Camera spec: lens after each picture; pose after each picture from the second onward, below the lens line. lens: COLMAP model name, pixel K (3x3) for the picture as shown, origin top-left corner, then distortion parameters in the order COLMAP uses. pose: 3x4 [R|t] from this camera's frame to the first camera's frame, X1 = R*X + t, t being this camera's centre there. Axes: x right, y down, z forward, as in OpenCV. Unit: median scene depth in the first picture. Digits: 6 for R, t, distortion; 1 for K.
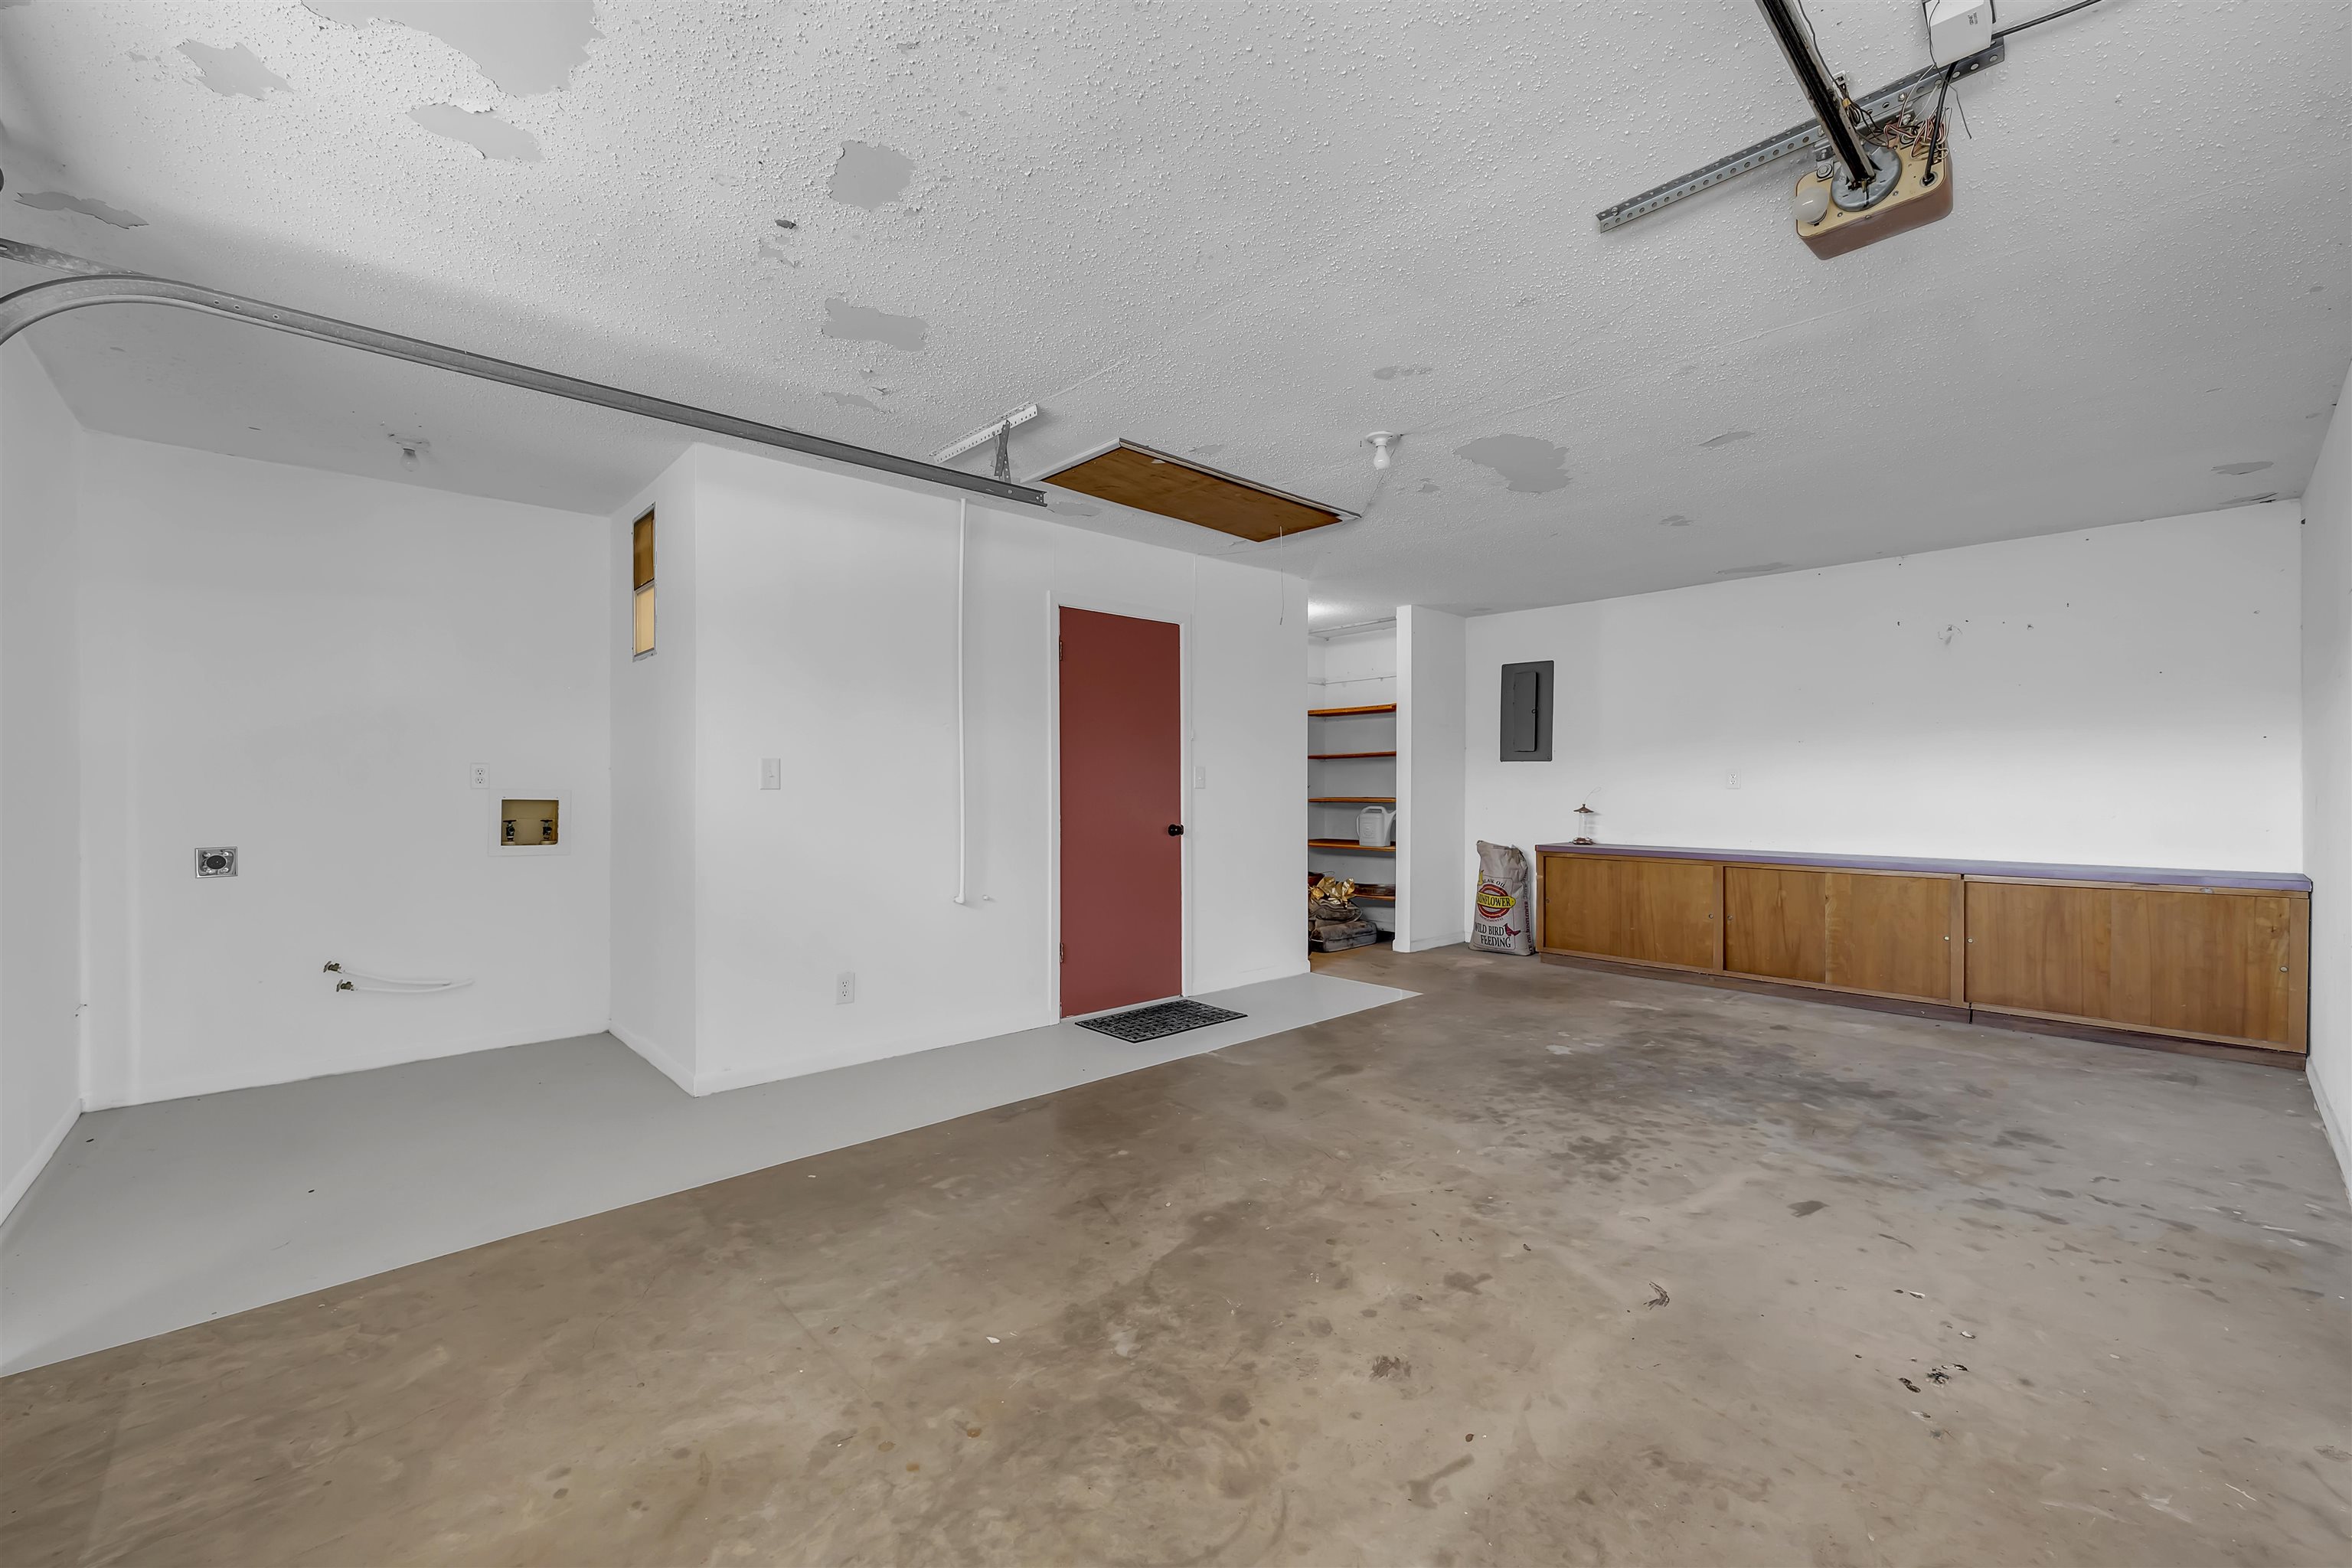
lens RADIAL K [[944.1, 0, 1172.4], [0, 944.1, 788.5], [0, 0, 1]] dist [-0.007325, 0.000251]
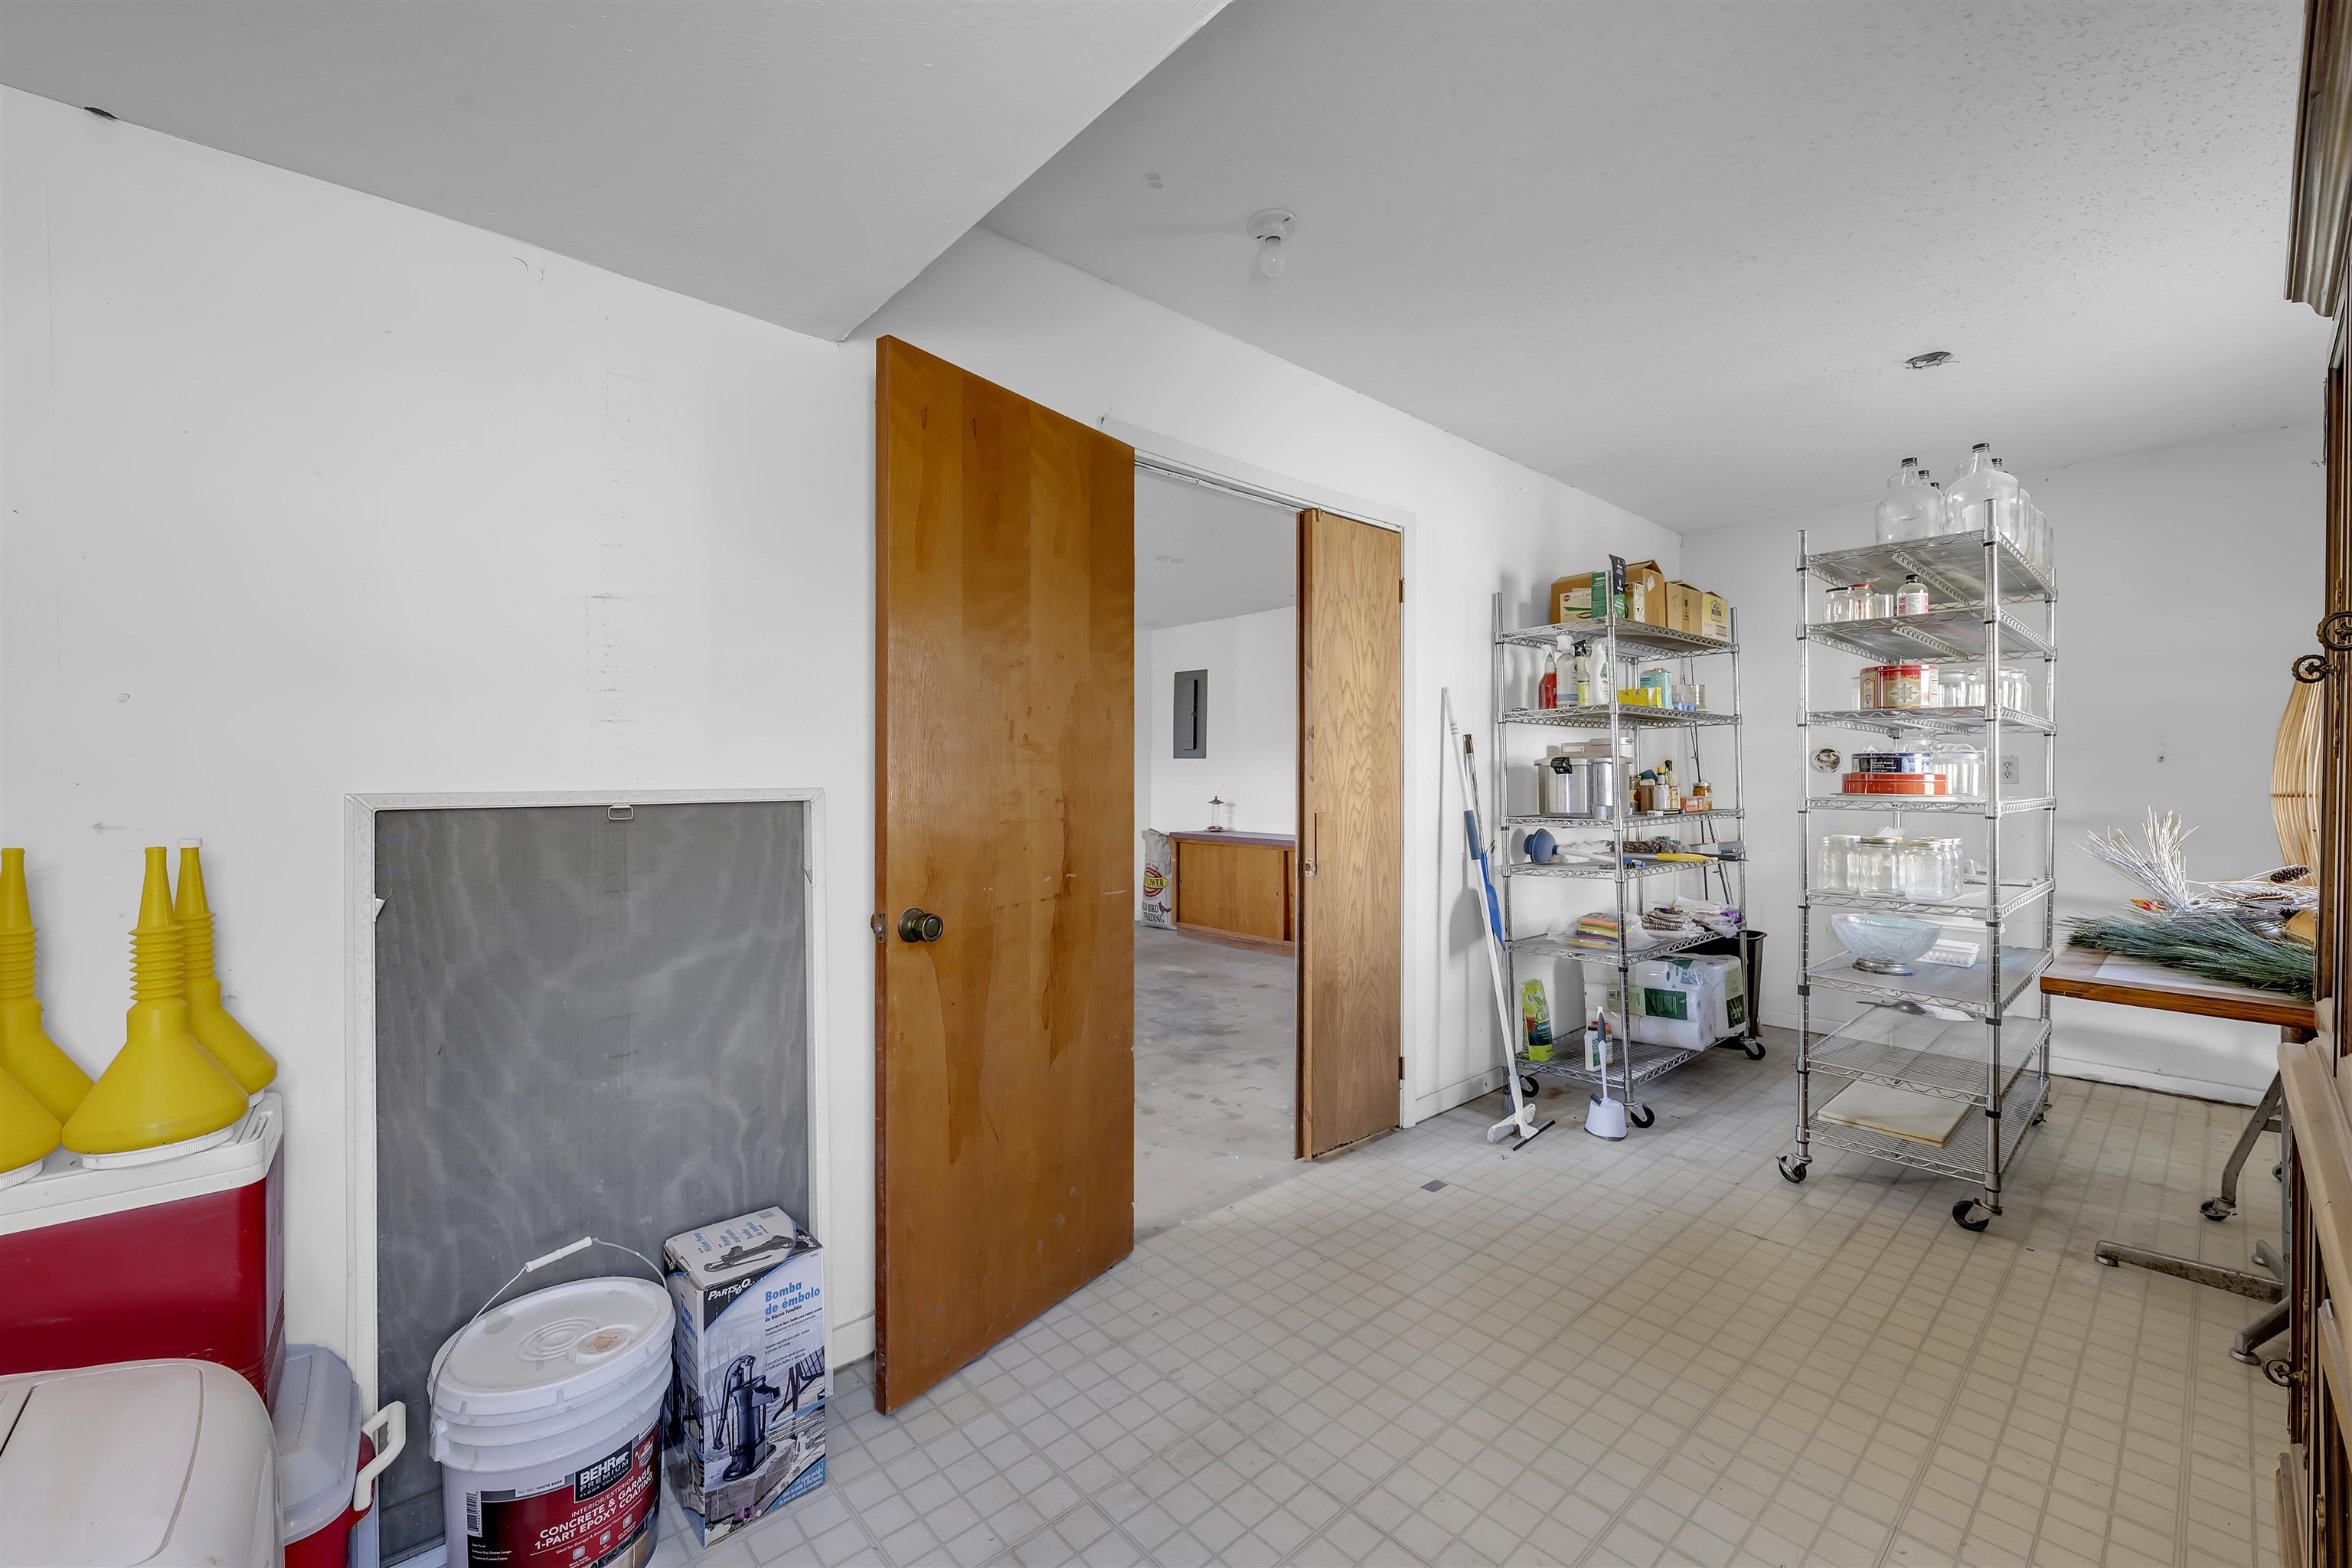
lens RADIAL K [[944.1, 0, 1180.4], [0, 944.1, 779.9], [0, 0, 1]] dist [-0.007325, 0.000251]
pose [[0.999757, -0.000855, -0.022021, 0.454310], [0.000874, 0.999999, 0.000879, -0.004645], [0.022020, -0.000898, 0.999757, -0.149084]]
